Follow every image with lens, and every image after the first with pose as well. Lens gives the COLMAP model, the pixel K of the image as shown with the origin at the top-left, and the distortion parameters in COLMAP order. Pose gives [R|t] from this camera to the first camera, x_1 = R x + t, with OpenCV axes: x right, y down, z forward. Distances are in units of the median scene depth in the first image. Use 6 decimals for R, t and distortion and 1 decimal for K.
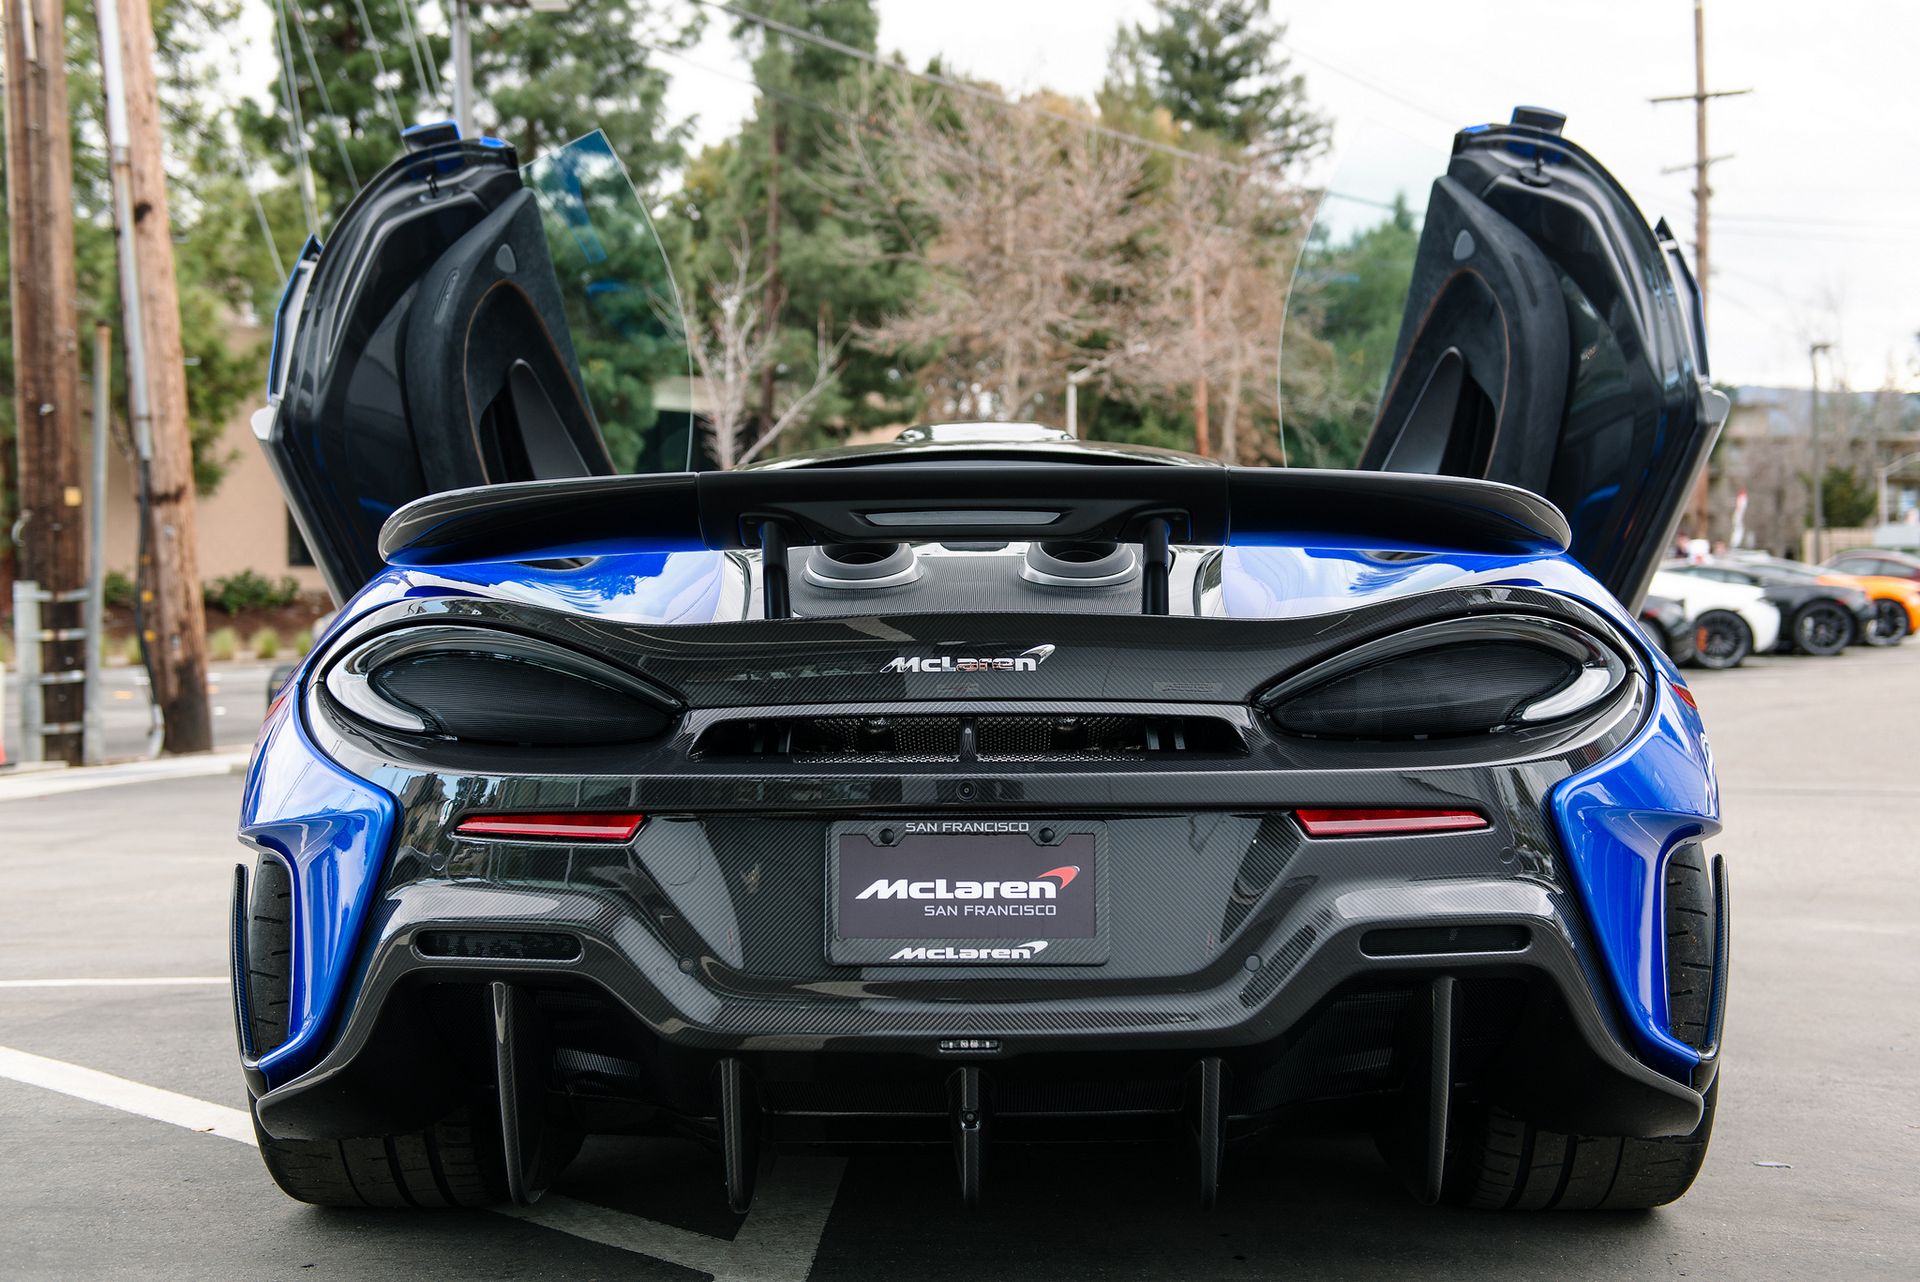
lens RADIAL K [[2381.7, 0, 960.0], [0, 2381.7, 641.0], [0, 0, 1]] dist [0.066102, -0.023949]
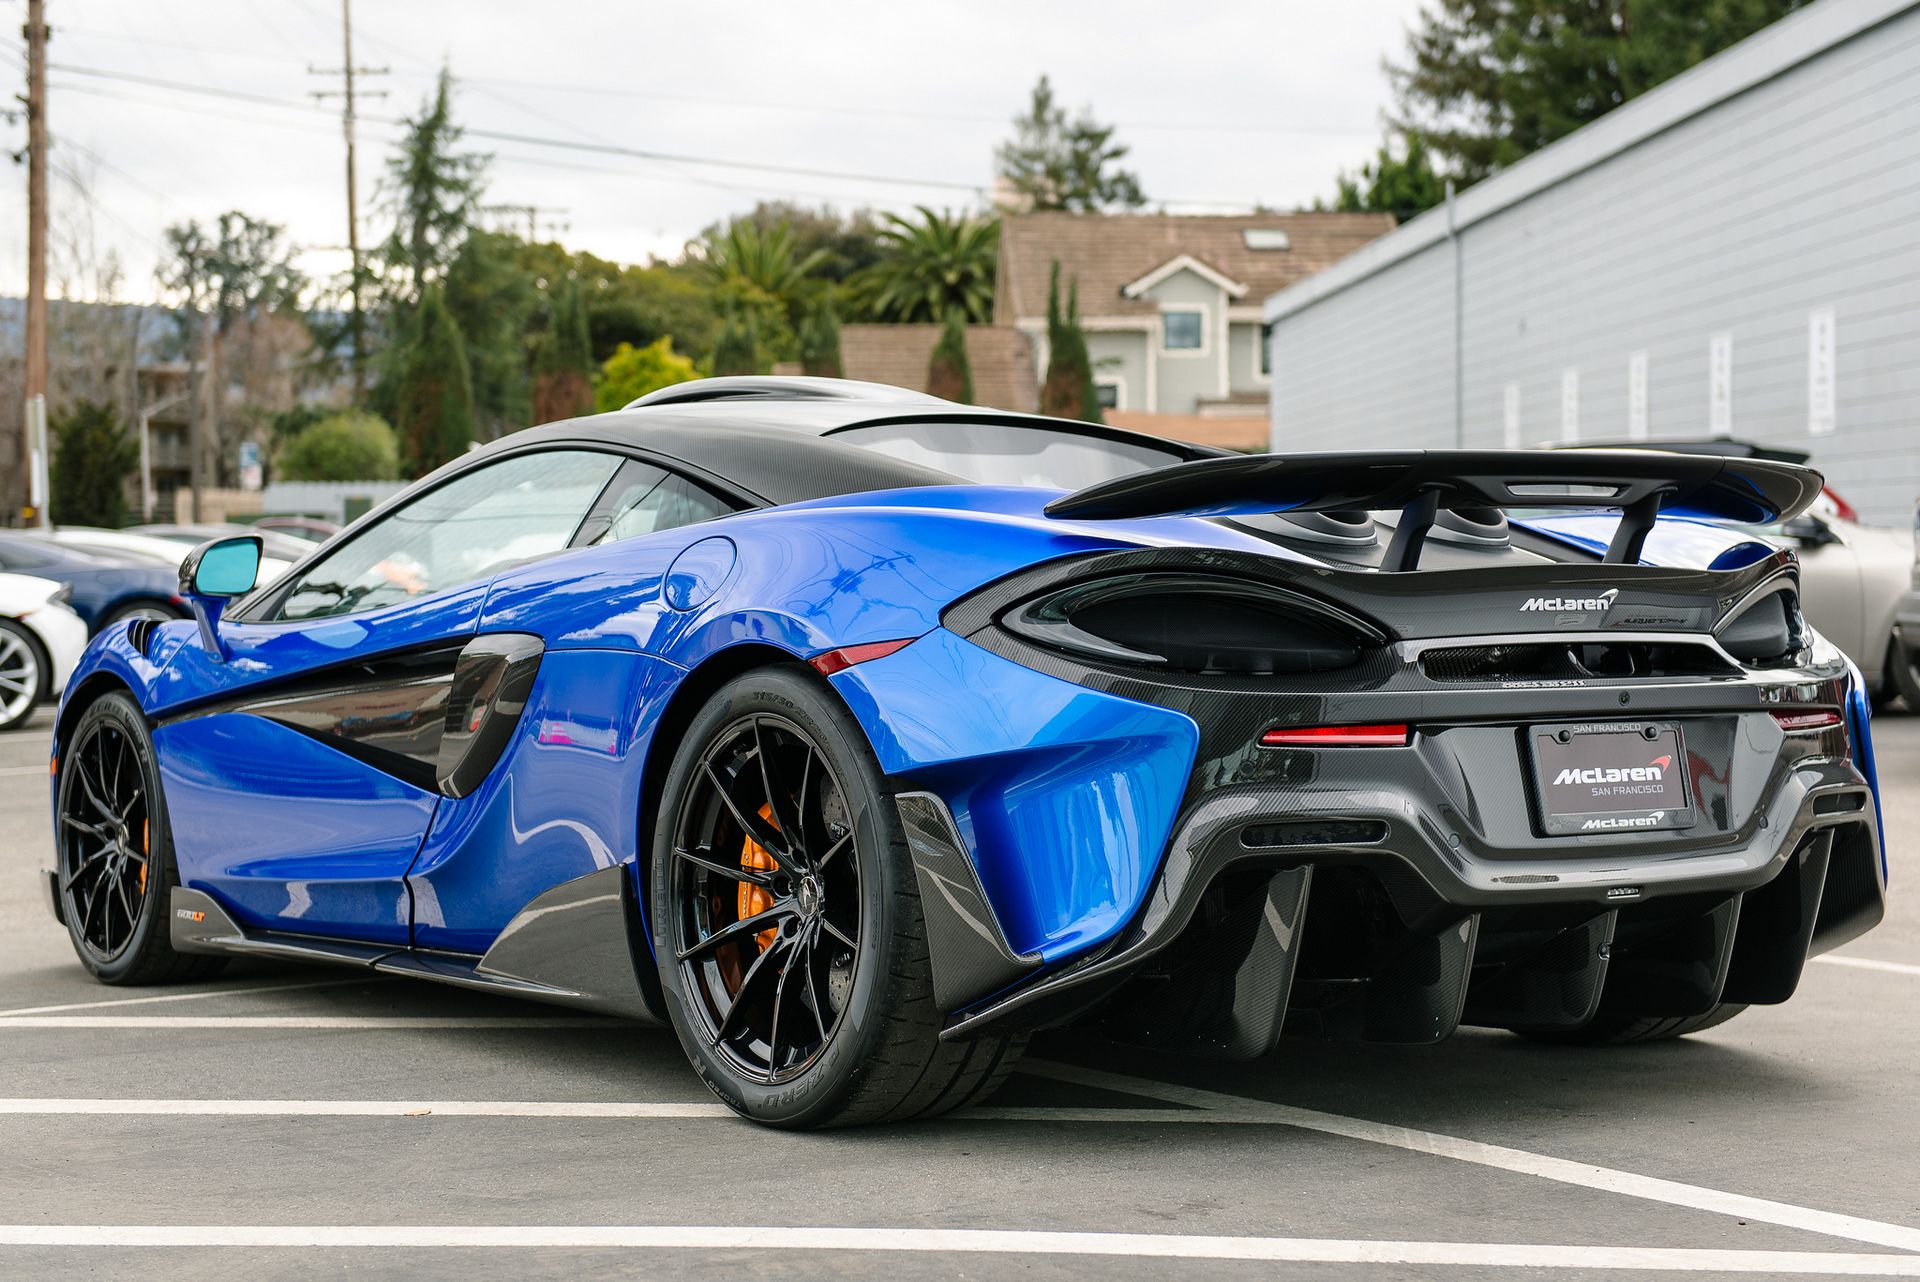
lens RADIAL K [[3379.1, 0, 960.0], [0, 3379.1, 641.0], [0, 0, 1]] dist [0.092297, -0.052020]
pose [[0.804182, -0.004718, 0.594364, -0.882486], [0.004917, 0.999987, 0.001286, 0.016780], [-0.594363, 0.001889, 0.804195, -0.180777]]
